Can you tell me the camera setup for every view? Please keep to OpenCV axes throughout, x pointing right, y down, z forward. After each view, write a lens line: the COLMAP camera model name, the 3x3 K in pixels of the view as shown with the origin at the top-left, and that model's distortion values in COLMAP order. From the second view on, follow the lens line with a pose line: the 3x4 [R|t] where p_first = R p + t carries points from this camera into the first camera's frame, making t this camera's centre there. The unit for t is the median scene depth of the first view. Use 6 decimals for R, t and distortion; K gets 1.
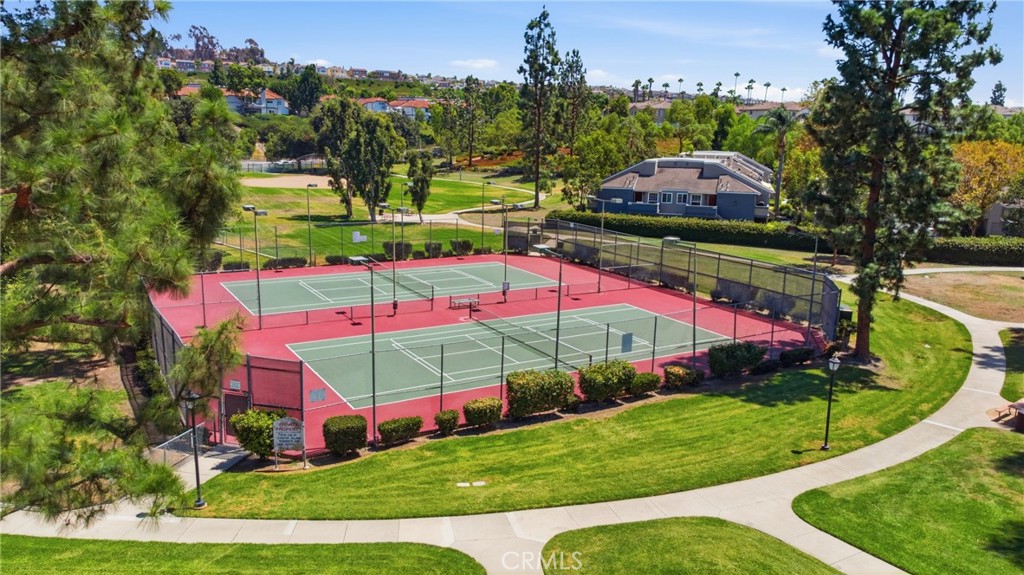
lens RADIAL K [[770.3, 0, 512.0], [0, 770.3, 287.5], [0, 0, 1]] dist [0.054246, -0.001540]
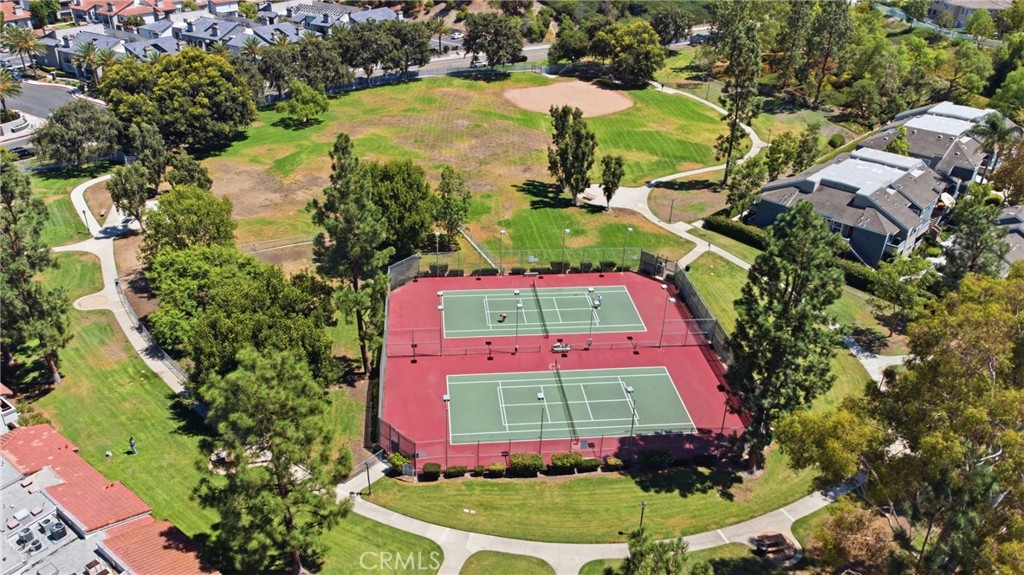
lens RADIAL K [[770.3, 0, 512.0], [0, 770.3, 287.5], [0, 0, 1]] dist [0.054246, -0.001540]
pose [[0.911356, 0.202310, -0.358471, 0.583355], [-0.093234, 0.949703, 0.298952, -0.842299], [0.400922, -0.239030, 0.884379, -0.679608]]
